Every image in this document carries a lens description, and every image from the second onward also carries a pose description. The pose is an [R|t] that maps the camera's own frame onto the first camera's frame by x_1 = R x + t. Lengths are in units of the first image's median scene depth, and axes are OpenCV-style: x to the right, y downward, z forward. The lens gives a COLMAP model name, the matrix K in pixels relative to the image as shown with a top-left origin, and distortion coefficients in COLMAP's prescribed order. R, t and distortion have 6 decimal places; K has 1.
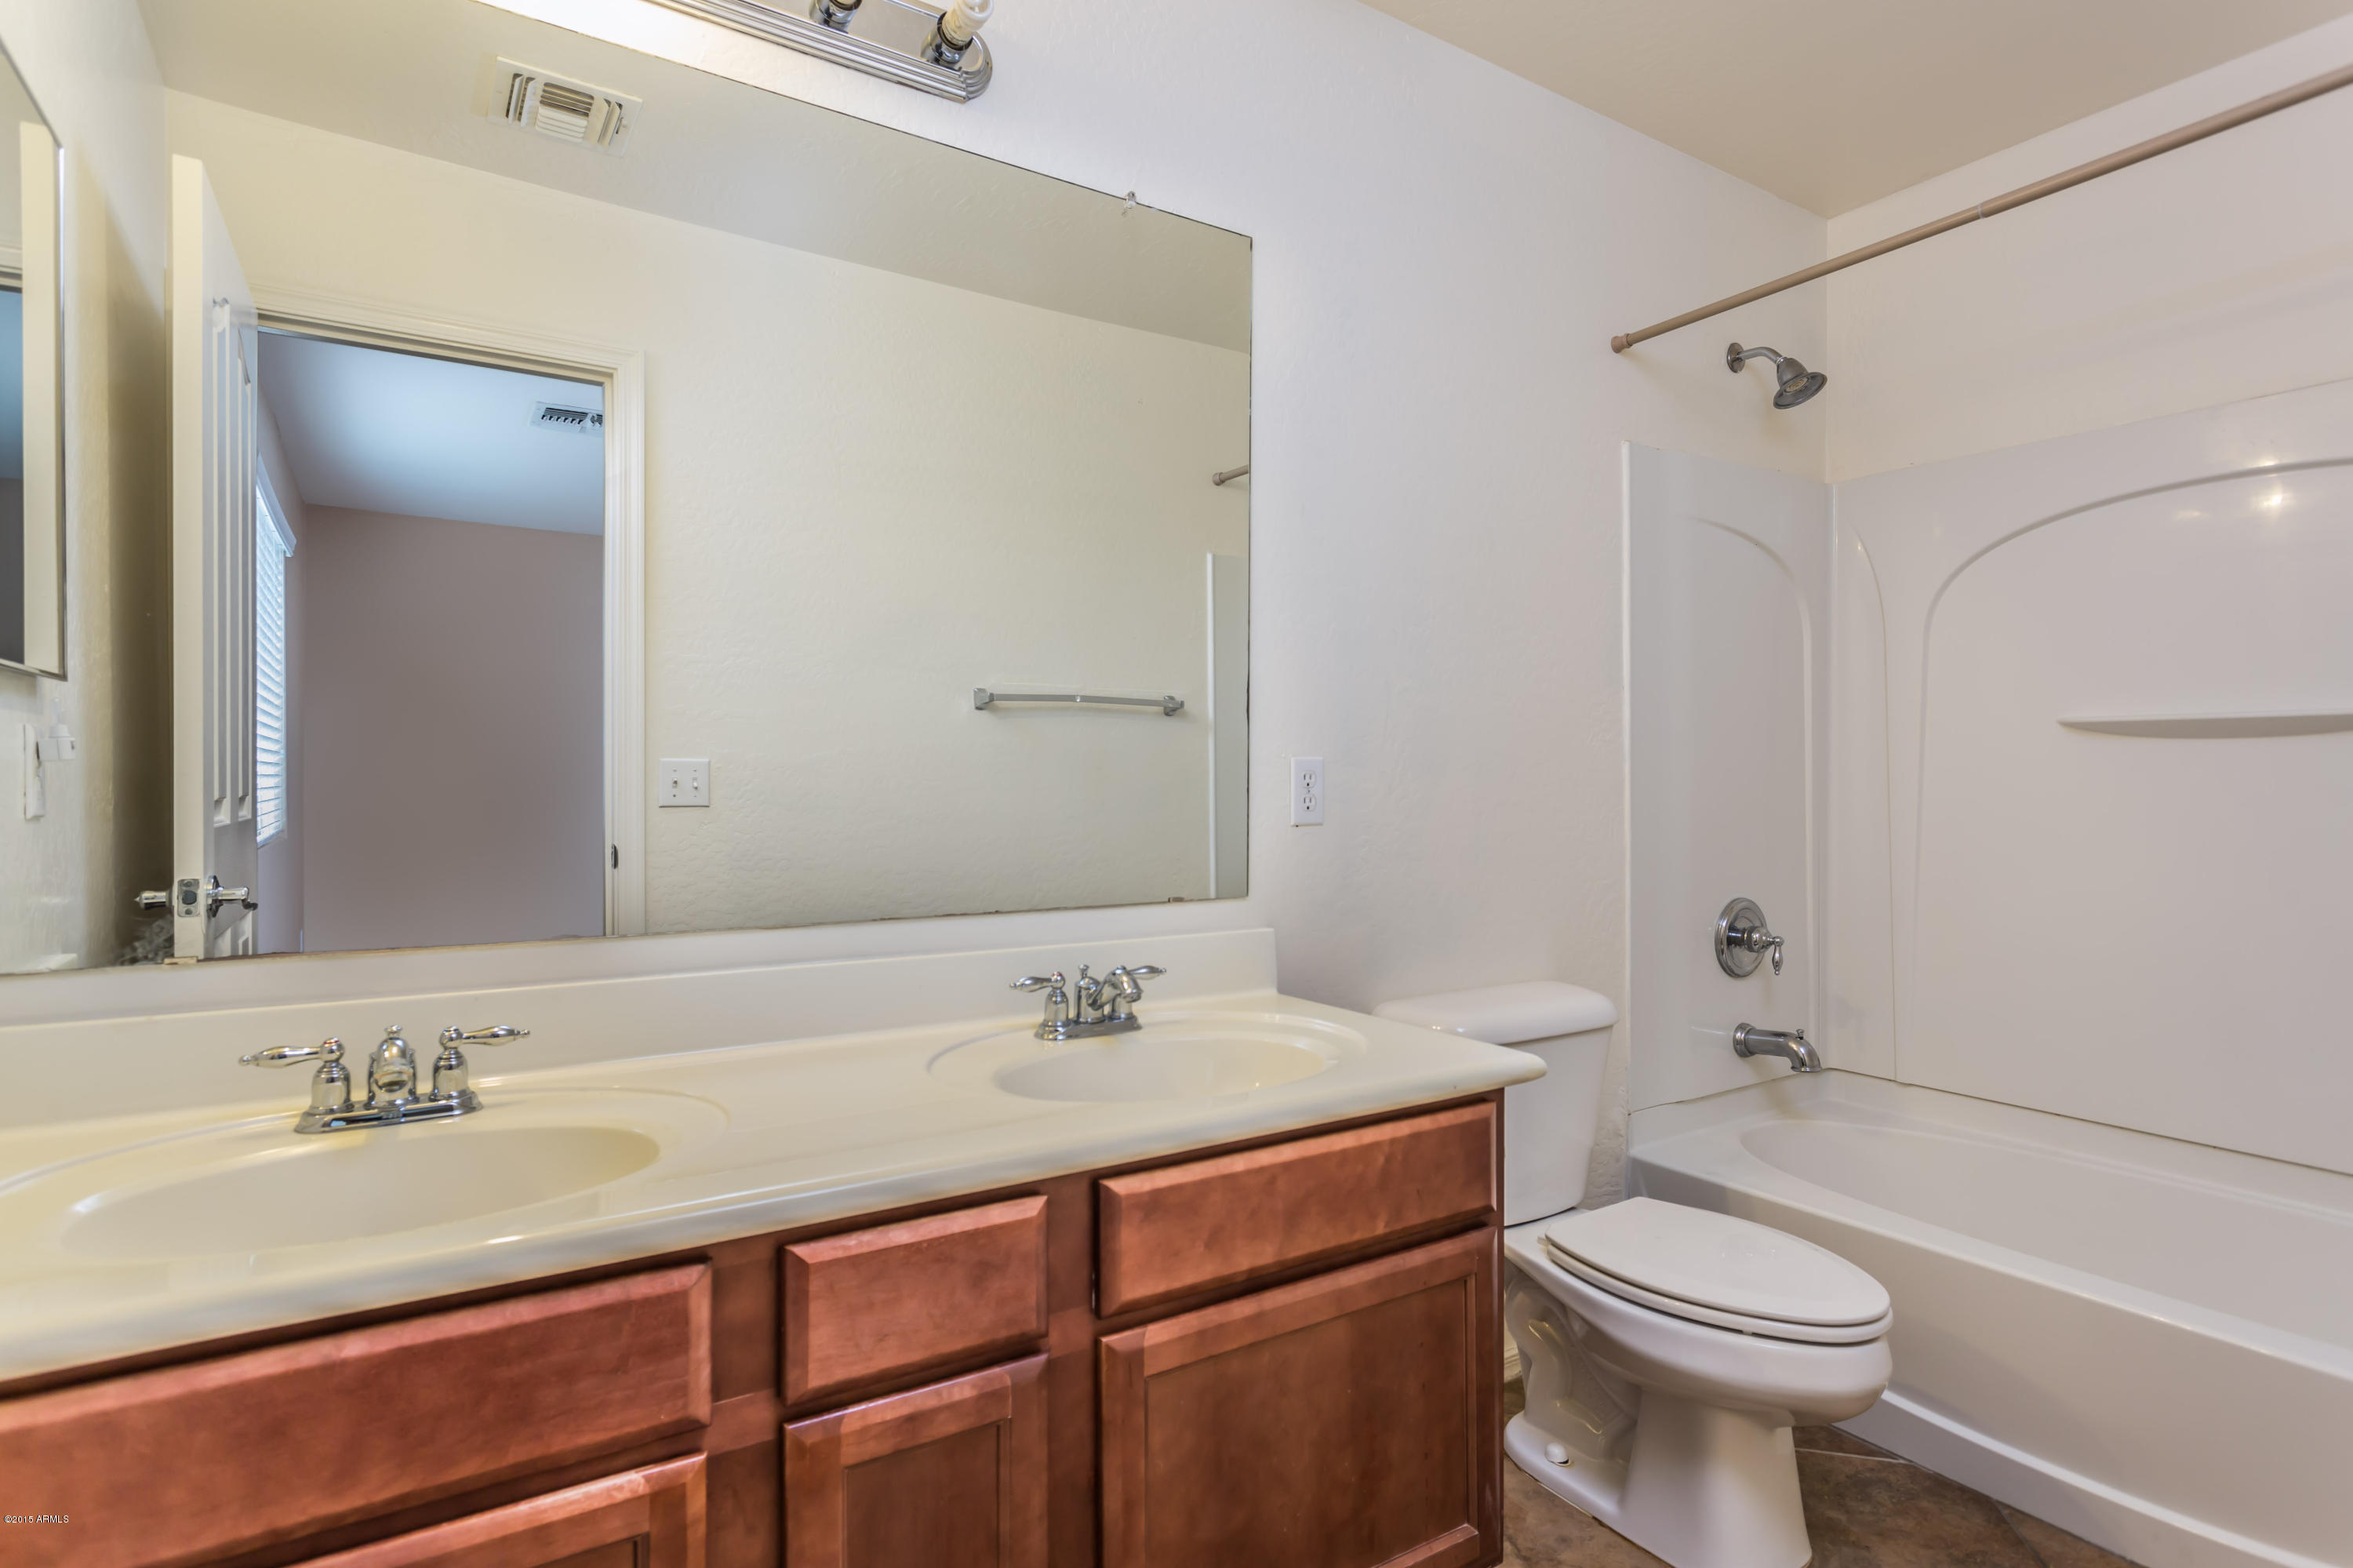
lens RADIAL K [[1227.2, 0, 1176.5], [0, 1227.2, 784.0], [0, 0, 1]] dist [-0.005029, 0.000578]
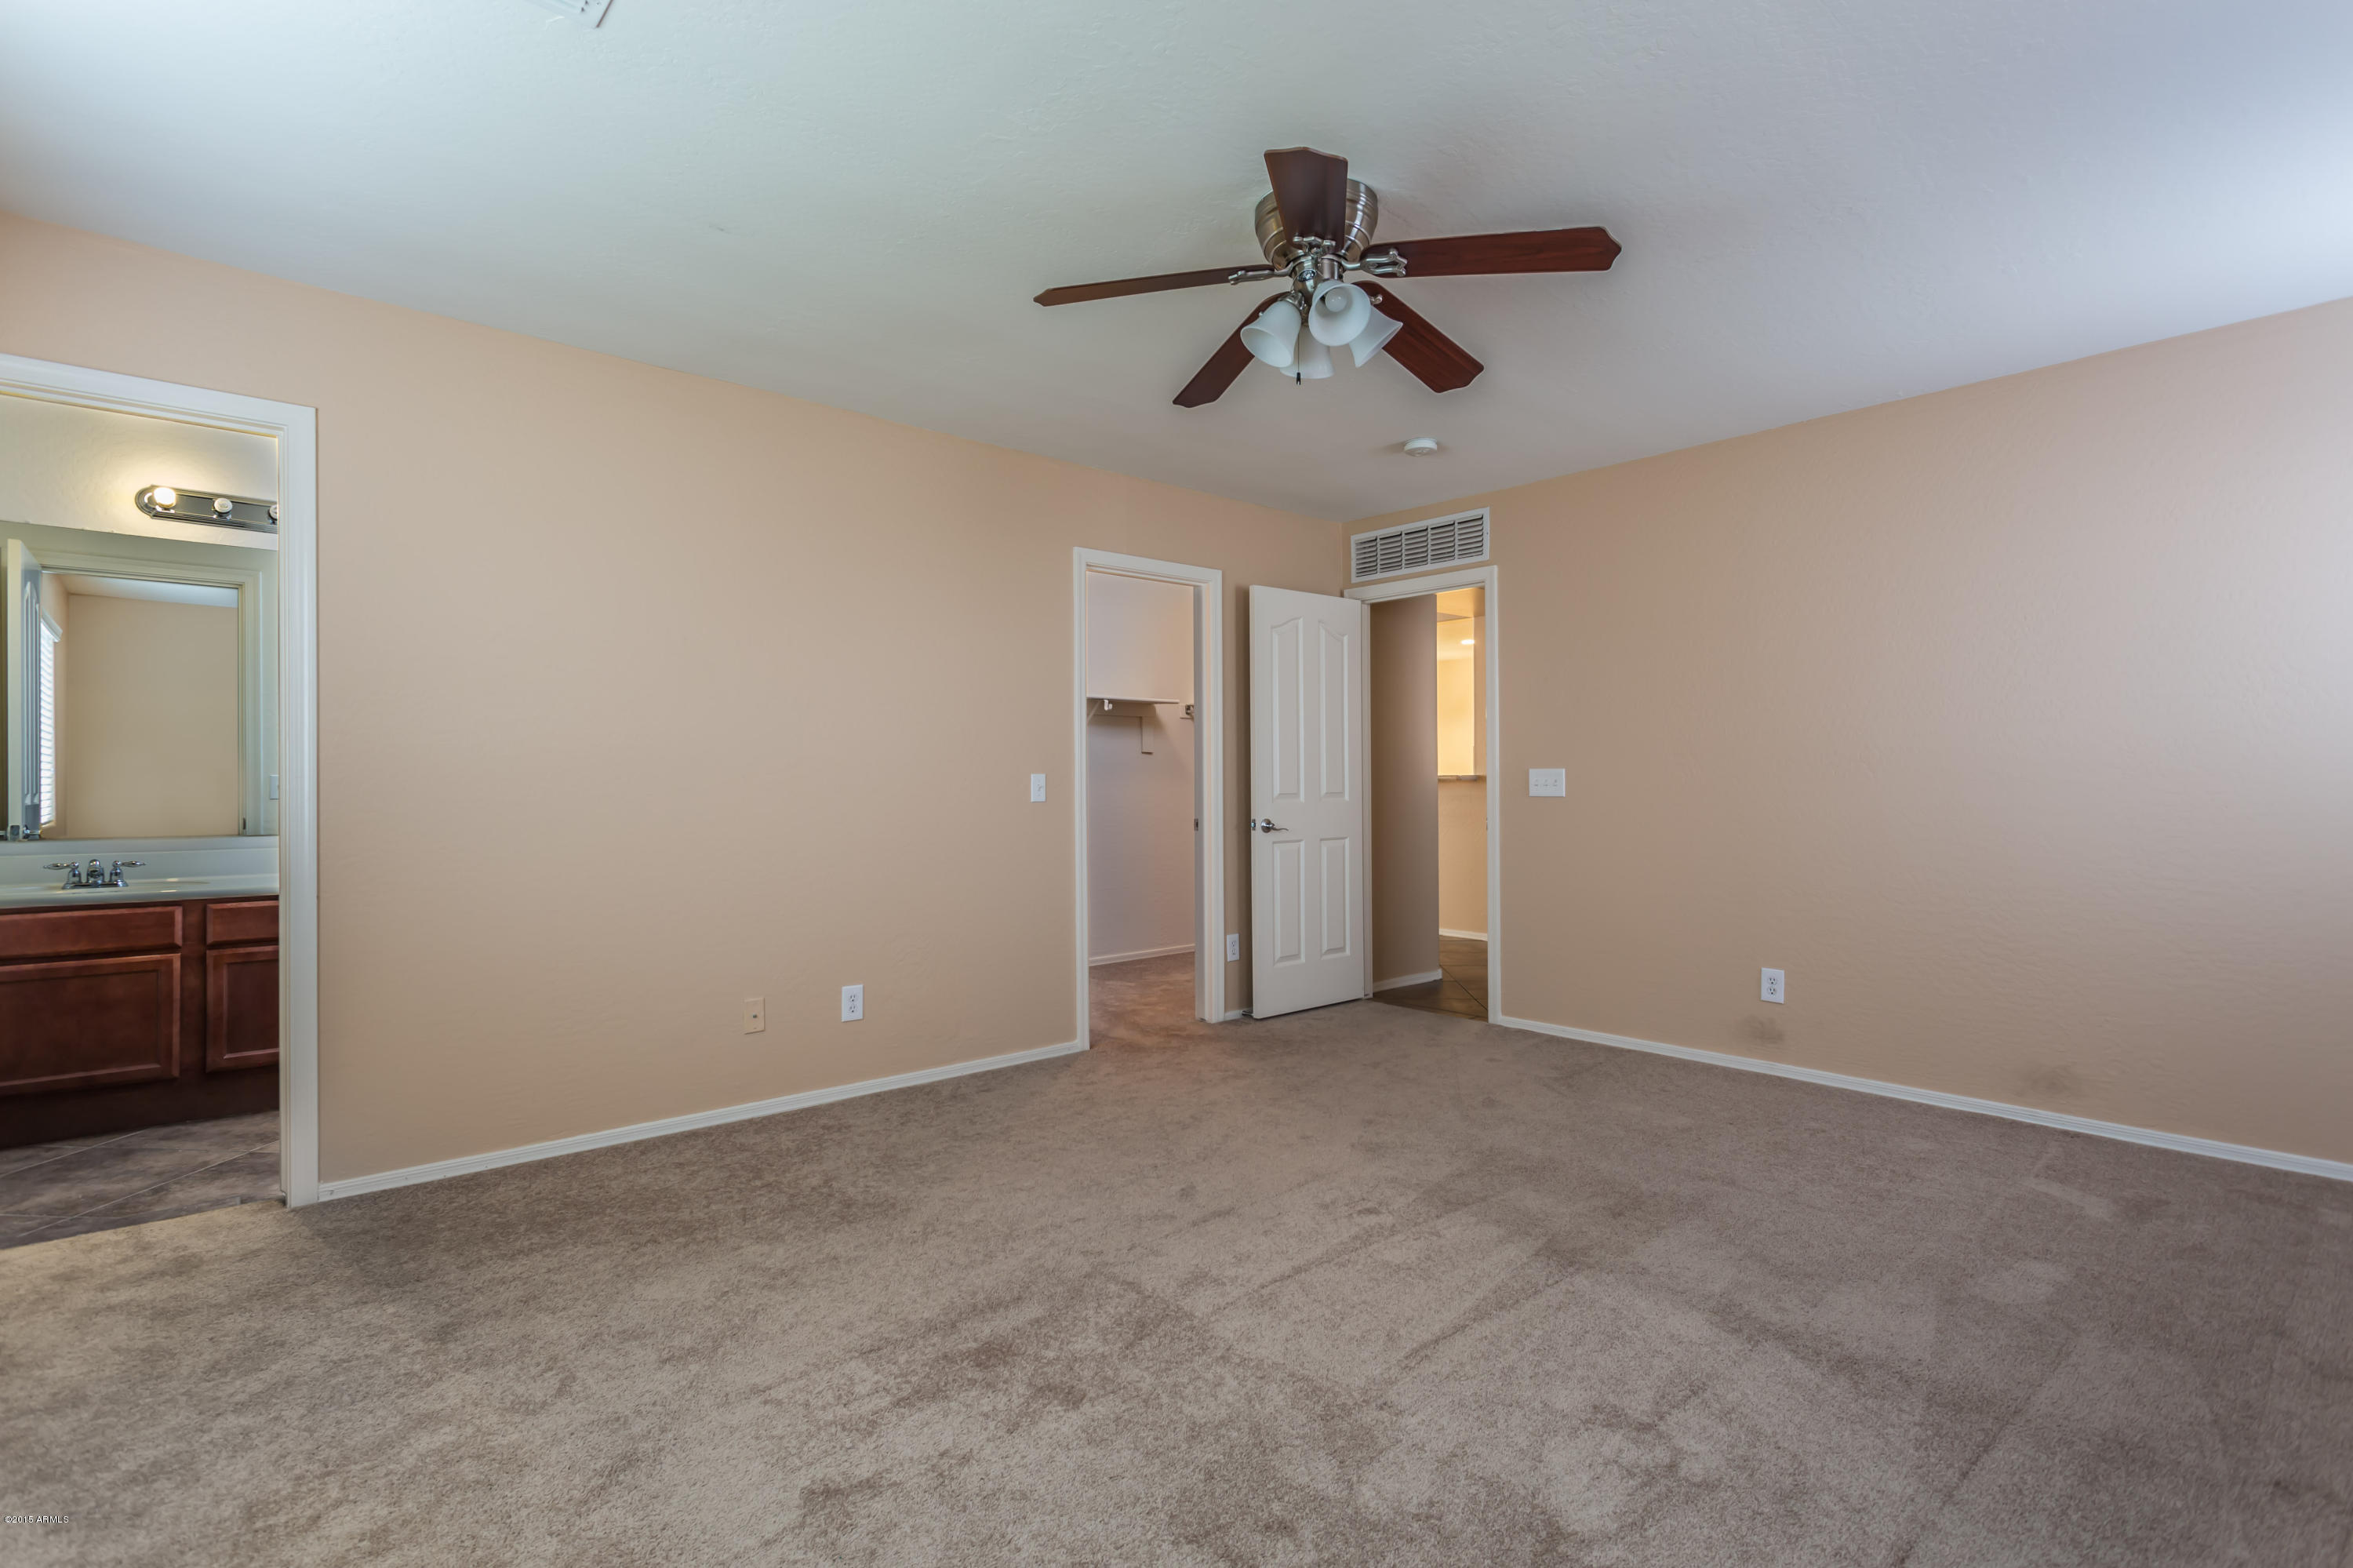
lens RADIAL K [[1111.6, 0, 1176.5], [0, 1111.6, 784.0], [0, 0, 1]] dist [-0.002338, -0.000468]
pose [[0.986722, -0.005849, 0.162314, 2.201455], [0.006092, 0.999981, -0.001001, 0.013937], [-0.162305, 0.001976, 0.986739, -3.048671]]
